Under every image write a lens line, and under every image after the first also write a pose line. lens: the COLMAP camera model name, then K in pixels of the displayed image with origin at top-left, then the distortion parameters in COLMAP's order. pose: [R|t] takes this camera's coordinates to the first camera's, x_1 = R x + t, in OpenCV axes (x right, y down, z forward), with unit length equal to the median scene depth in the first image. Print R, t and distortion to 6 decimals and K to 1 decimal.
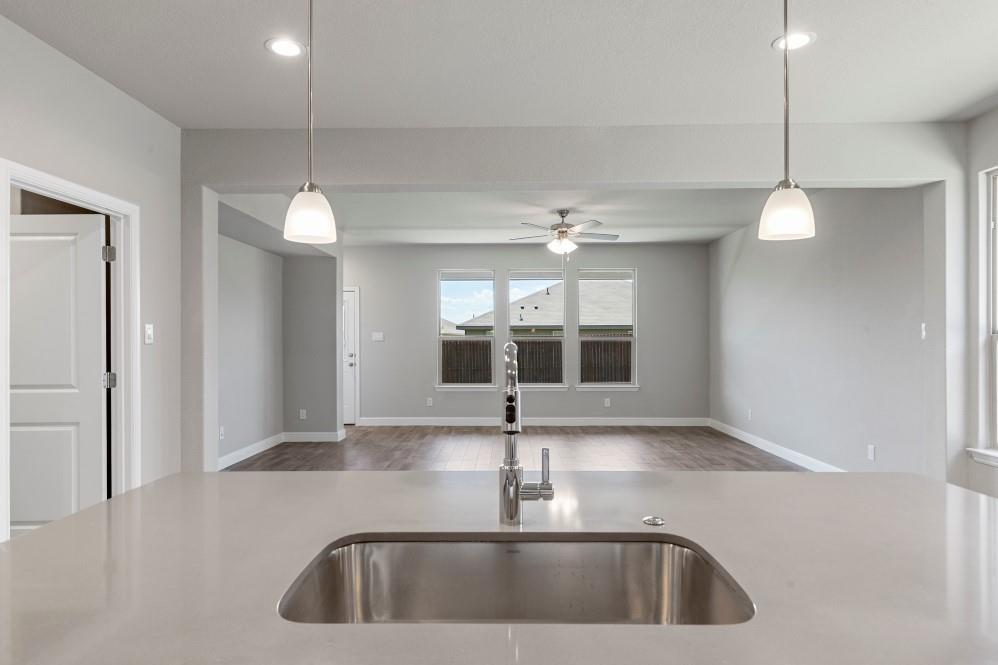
lens RADIAL K [[585.4, 0, 502.4], [0, 585.4, 339.1], [0, 0, 1]] dist [0.010516, -0.002357]
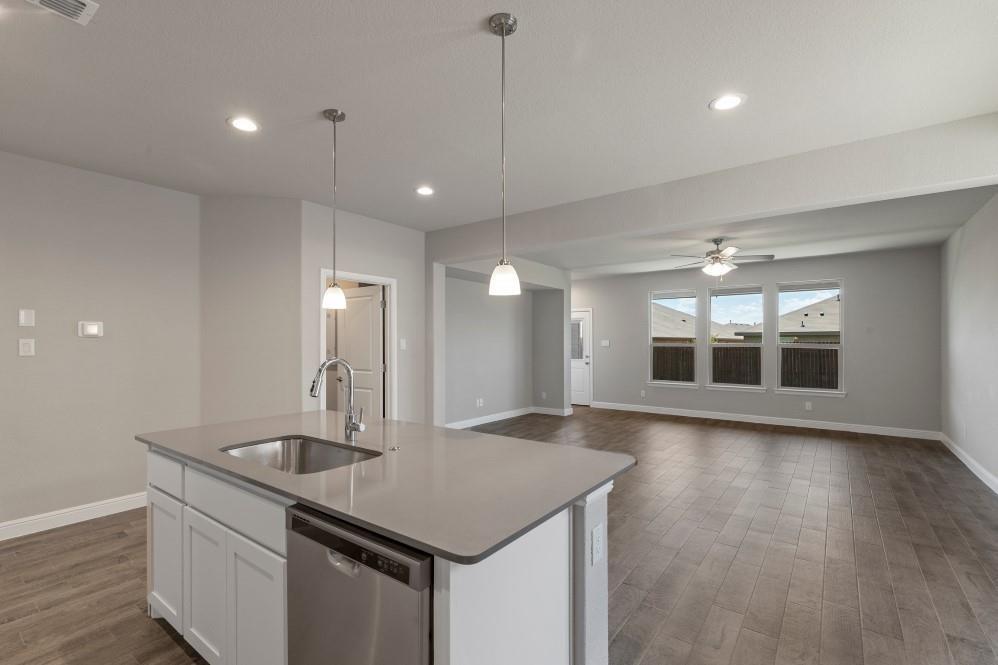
lens RADIAL K [[452.0, 0, 499.5], [0, 452.0, 342.5], [0, 0, 1]] dist [0.014716, -0.002336]
pose [[0.807307, 0.002104, -0.590128, 0.214944], [-0.002274, 0.999997, 0.000454, -0.006935], [0.590127, 0.000976, 0.807310, -0.003234]]
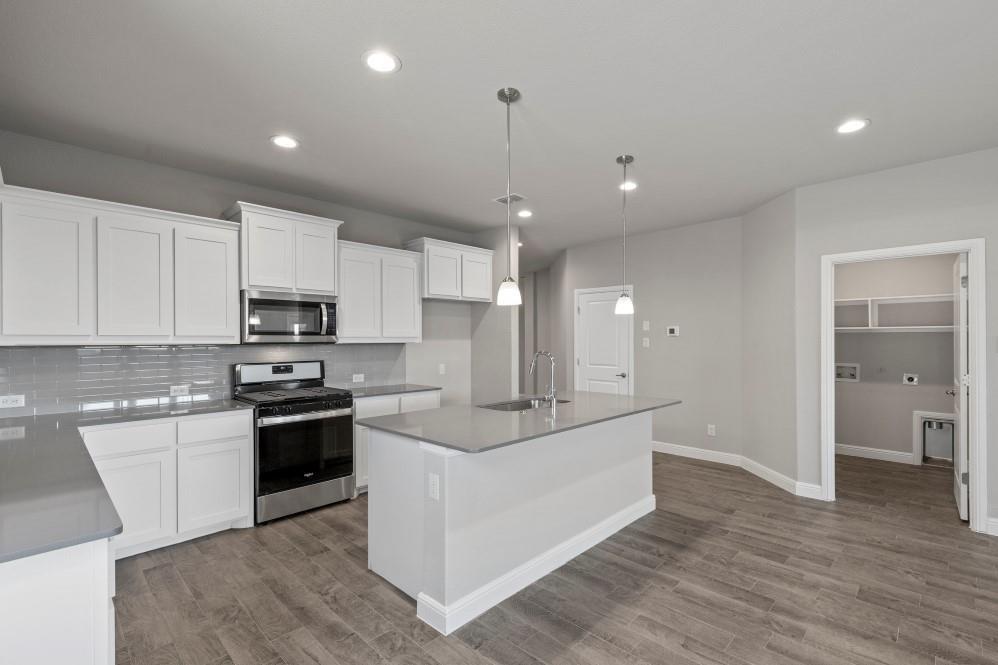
lens RADIAL K [[452.0, 0, 499.1], [0, 452.0, 337.7], [0, 0, 1]] dist [0.014716, -0.002336]
pose [[-0.692244, 0.000115, -0.721663, 0.295725], [0.002286, 0.999995, -0.002033, -0.008259], [0.721660, -0.003058, -0.692241, 0.369322]]
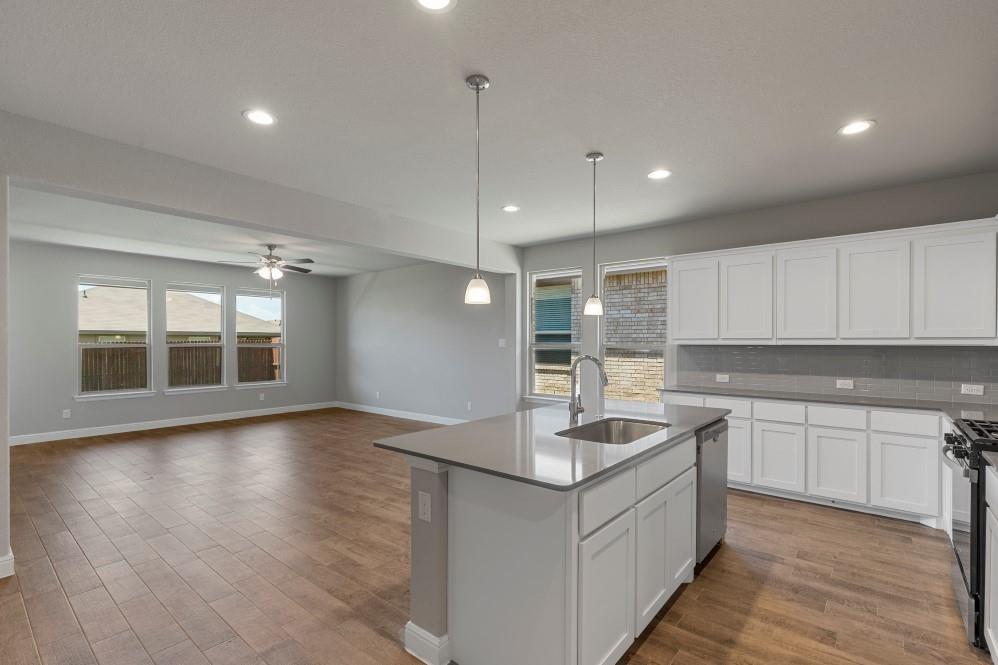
lens RADIAL K [[452.0, 0, 500.4], [0, 452.0, 338.2], [0, 0, 1]] dist [0.014716, -0.002336]
pose [[0.624874, 0.012244, 0.780630, -0.259700], [-0.002547, 0.999904, -0.013644, -0.004656], [-0.780721, 0.006538, 0.624845, 0.000667]]
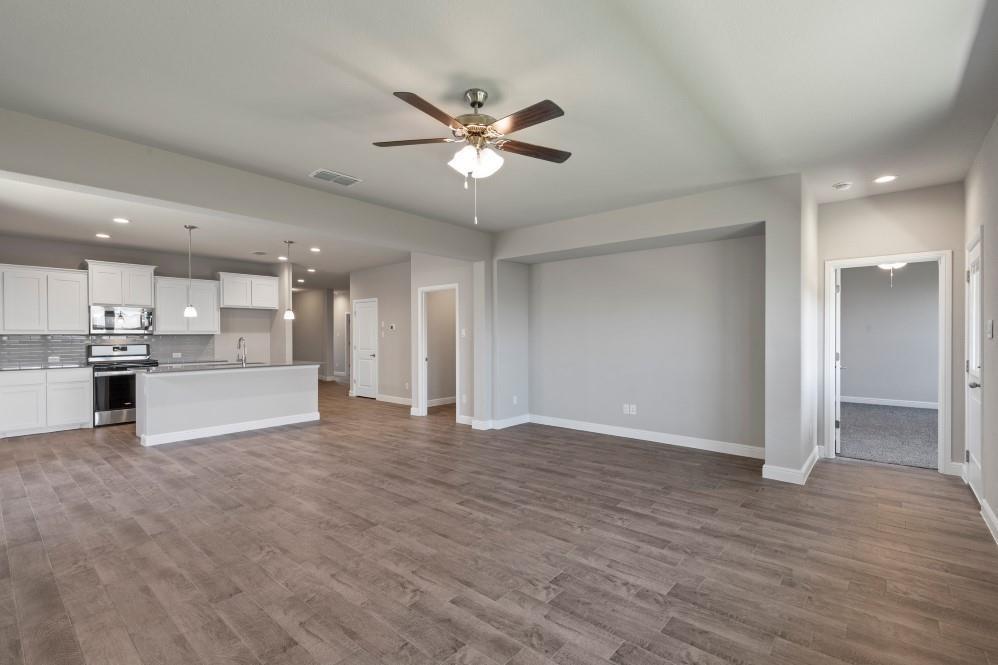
lens RADIAL K [[452.0, 0, 494.8], [0, 452.0, 333.2], [0, 0, 1]] dist [0.014716, -0.002336]
pose [[-0.650279, 0.000386, -0.759695, 0.303826], [0.003659, 0.999990, -0.002624, -0.001423], [0.759686, -0.004486, -0.650274, 0.949187]]
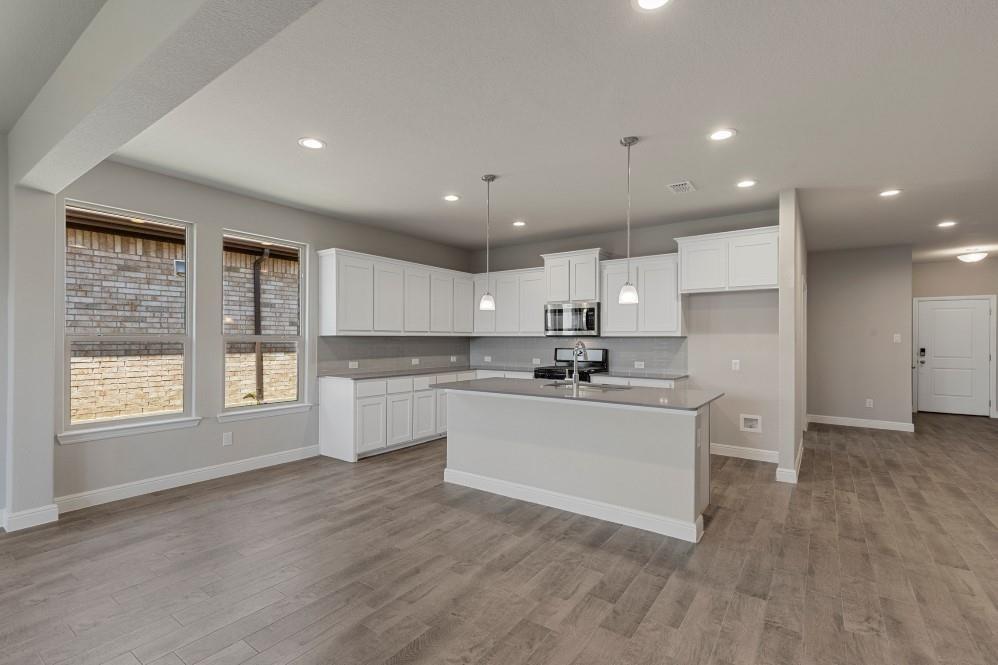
lens RADIAL K [[452.0, 0, 494.0], [0, 452.0, 337.0], [0, 0, 1]] dist [0.014716, -0.002336]
pose [[-0.815101, 0.002320, 0.579315, -0.180691], [0.000807, 0.999996, -0.002870, -0.000997], [-0.579319, -0.001872, -0.815099, 0.540945]]
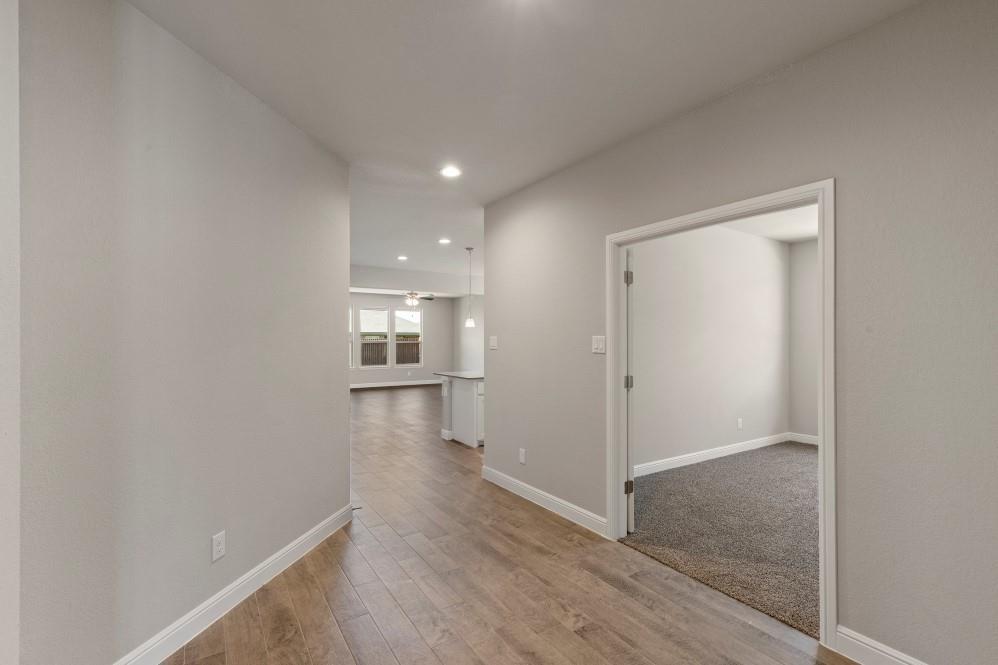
lens RADIAL K [[452.0, 0, 498.0], [0, 452.0, 332.1], [0, 0, 1]] dist [0.014716, -0.002336]
pose [[0.830707, 0.011665, 0.556587, -0.427831], [-0.012486, 0.999919, -0.002321, -0.033082], [-0.556569, -0.005022, 0.830786, -0.443452]]
